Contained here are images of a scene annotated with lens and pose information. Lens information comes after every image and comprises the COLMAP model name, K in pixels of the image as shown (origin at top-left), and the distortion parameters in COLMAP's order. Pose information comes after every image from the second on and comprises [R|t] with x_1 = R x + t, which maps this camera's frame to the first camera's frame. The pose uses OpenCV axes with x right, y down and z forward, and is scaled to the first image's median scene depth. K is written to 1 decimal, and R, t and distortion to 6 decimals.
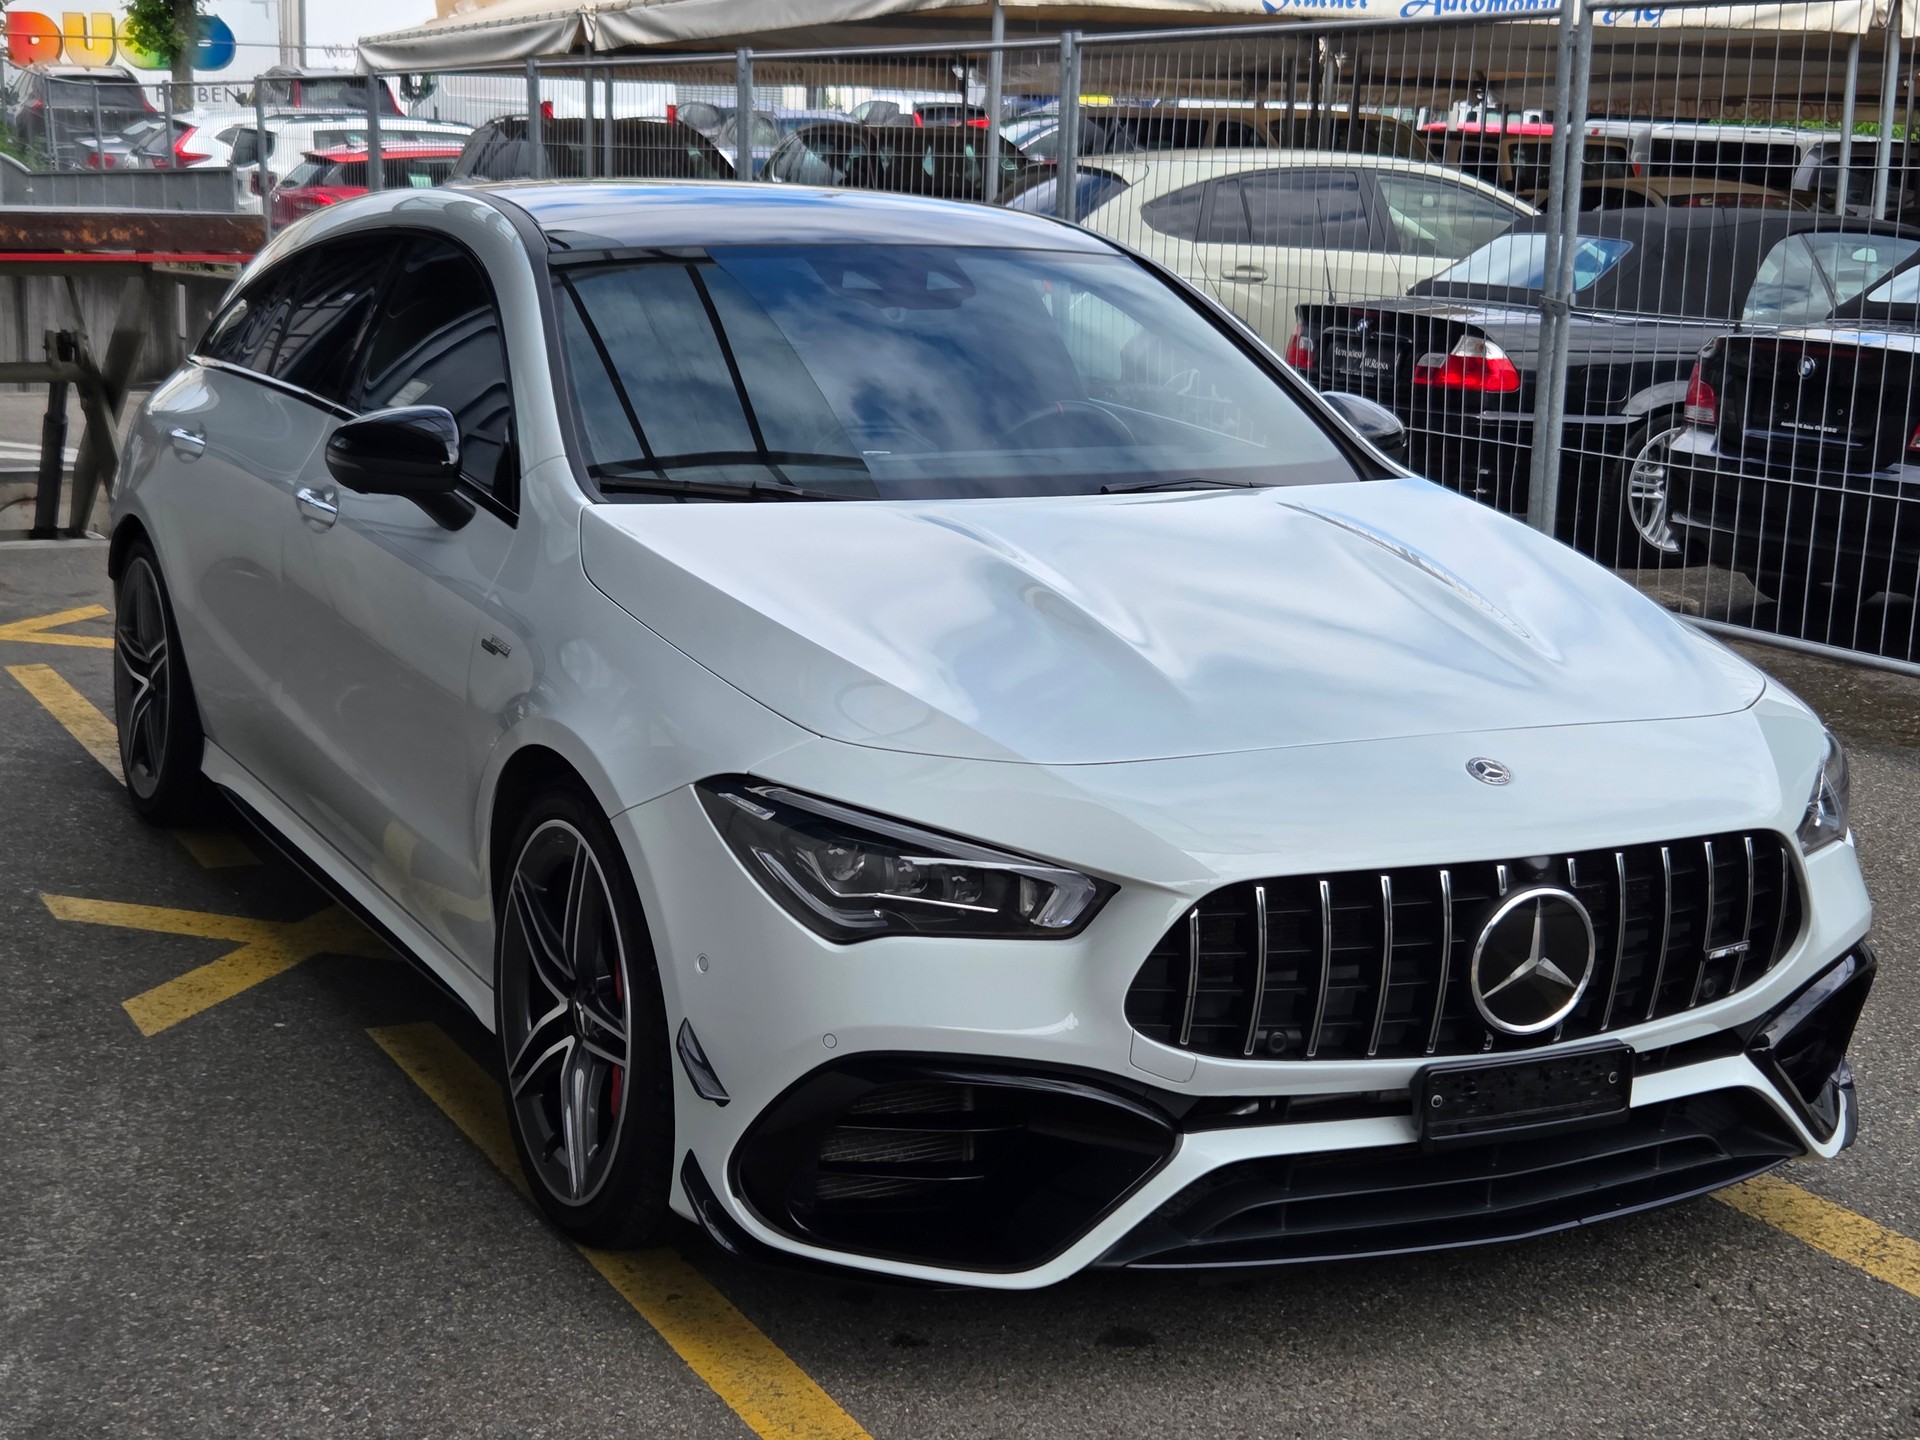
lens RADIAL K [[3000.1, 0, 941.5], [0, 3000.1, 709.6], [0, 0, 1]] dist [0.047219, 0.000000]
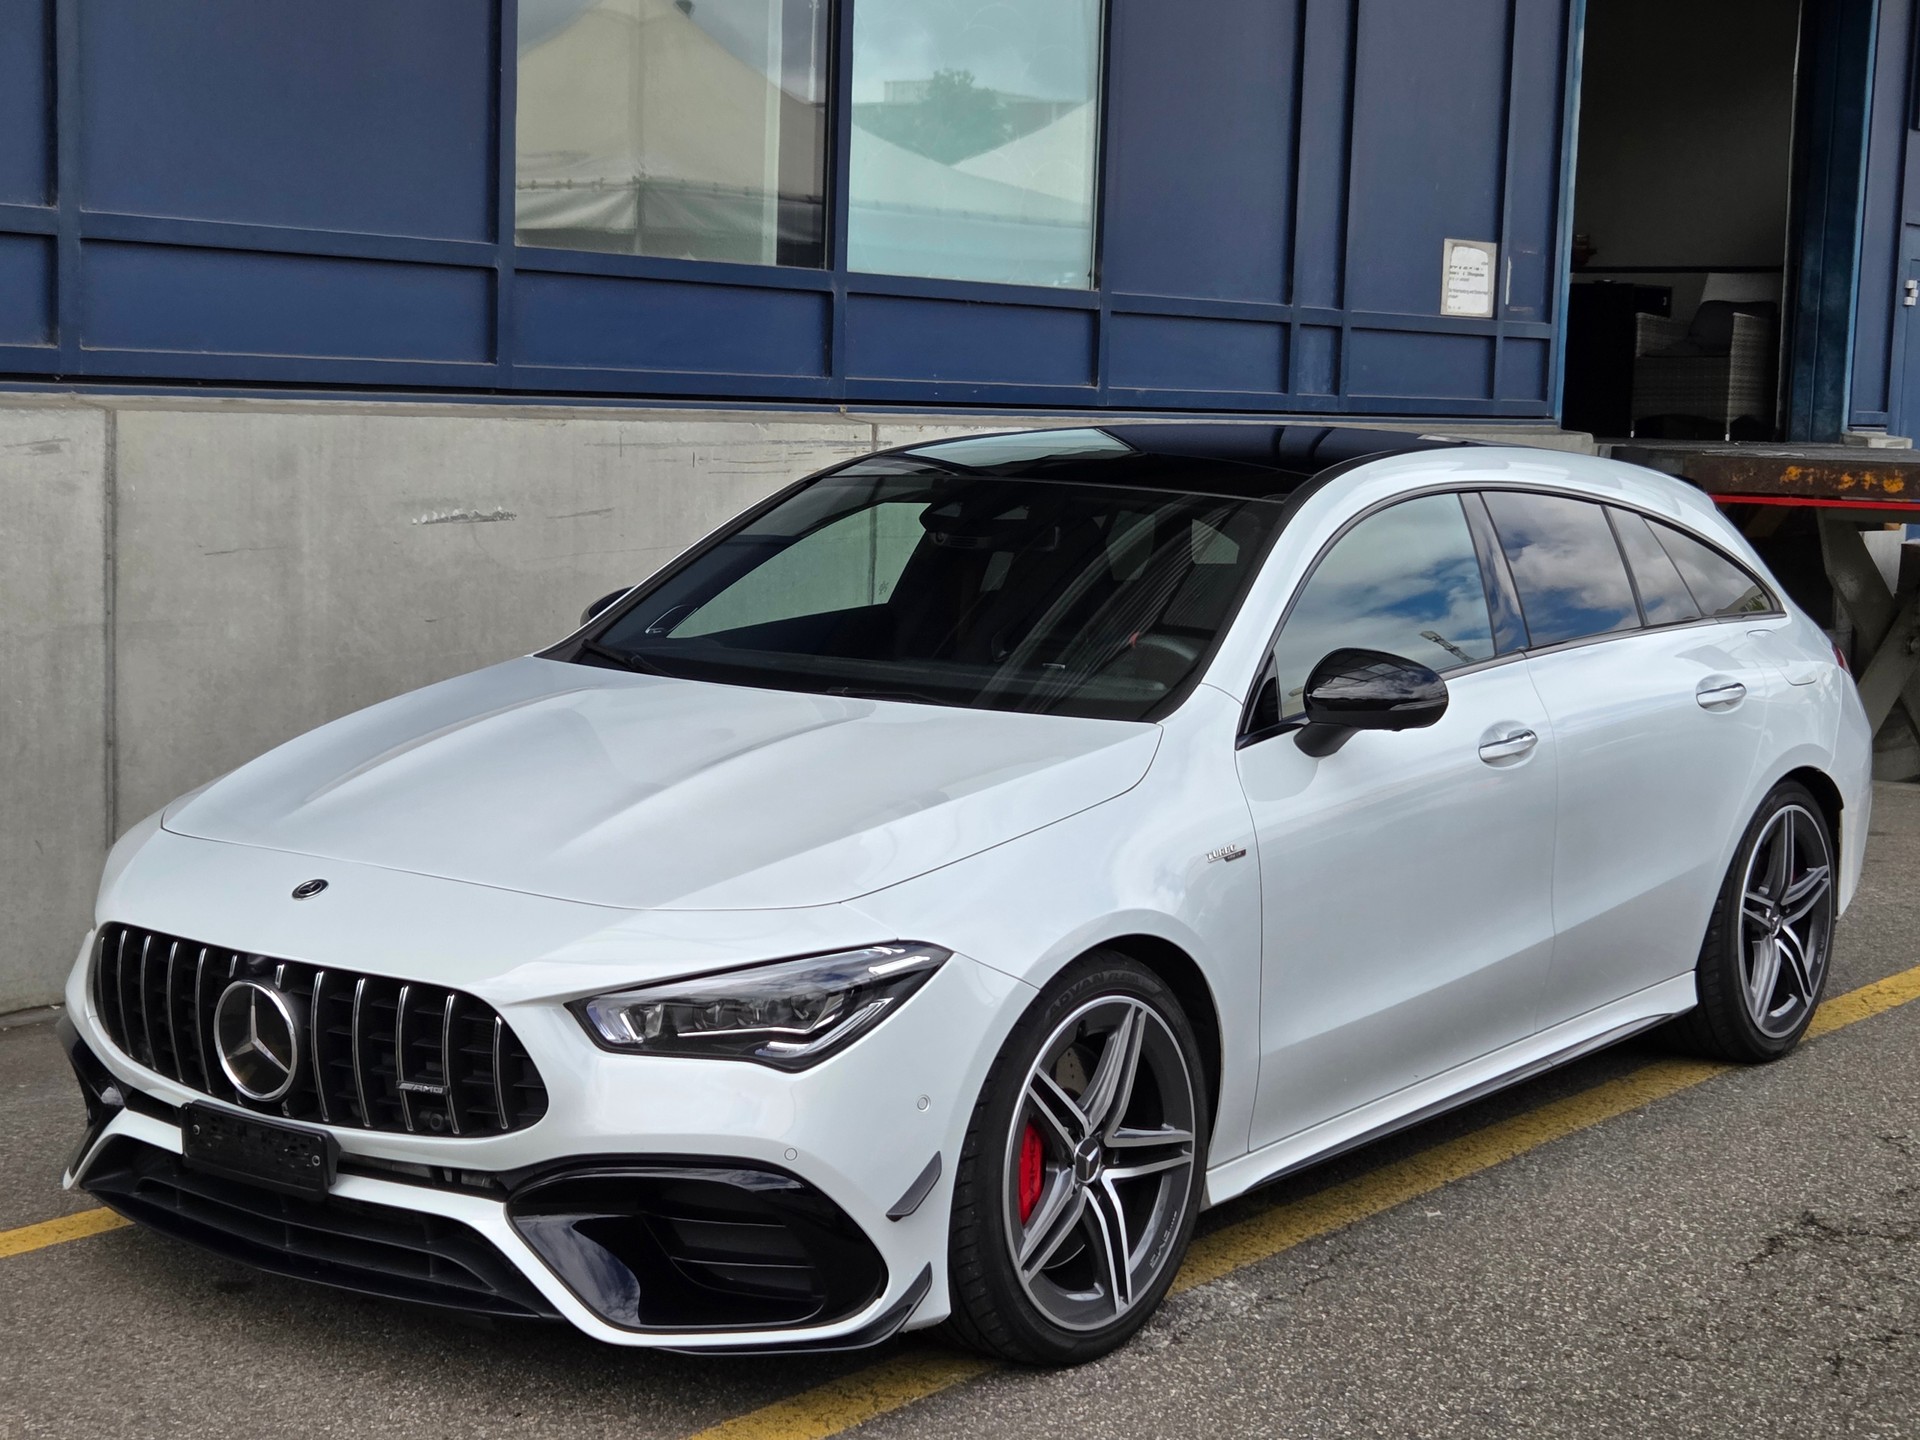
lens RADIAL K [[3108.6, 0, 910.3], [0, 3108.6, 781.3], [0, 0, 1]] dist [0.078179, 0.000000]
pose [[0.436160, 0.111772, -0.892901, 1.248666], [-0.171730, 0.984358, 0.039335, -0.101423], [0.883331, 0.136181, 0.448533, 0.558904]]
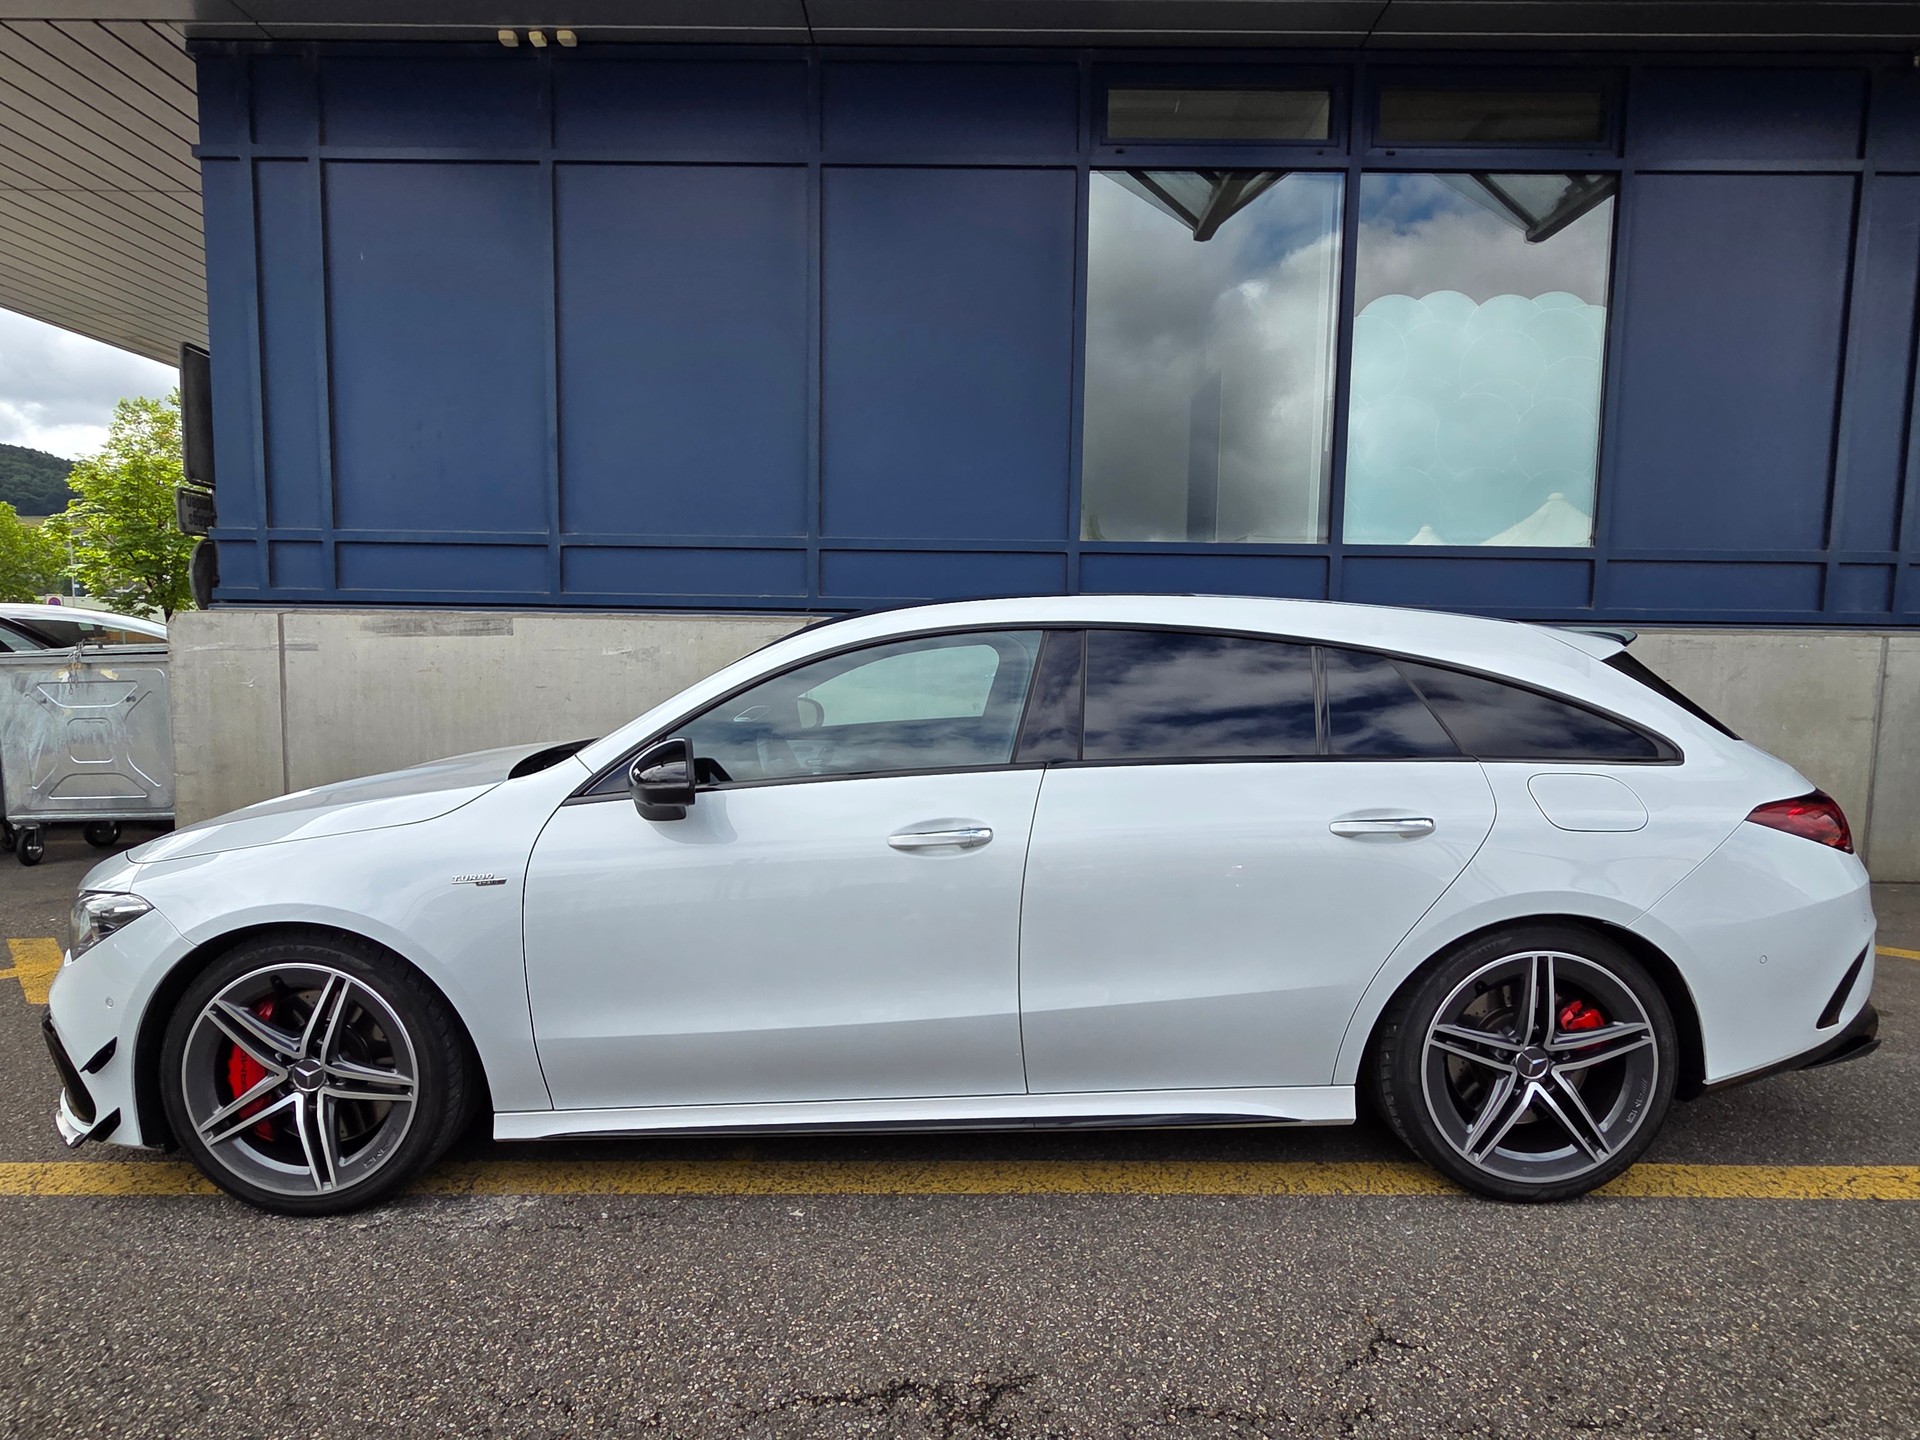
lens RADIAL K [[1028.7, 0, 956.8], [0, 1028.7, 735.4], [0, 0, 1]] dist [0.004371, 0.001337]
pose [[-0.444756, 0.059834, -0.893651, 0.586475], [-0.166933, 0.974745, 0.148344, -0.241737], [0.879958, 0.215157, -0.423535, 1.646869]]
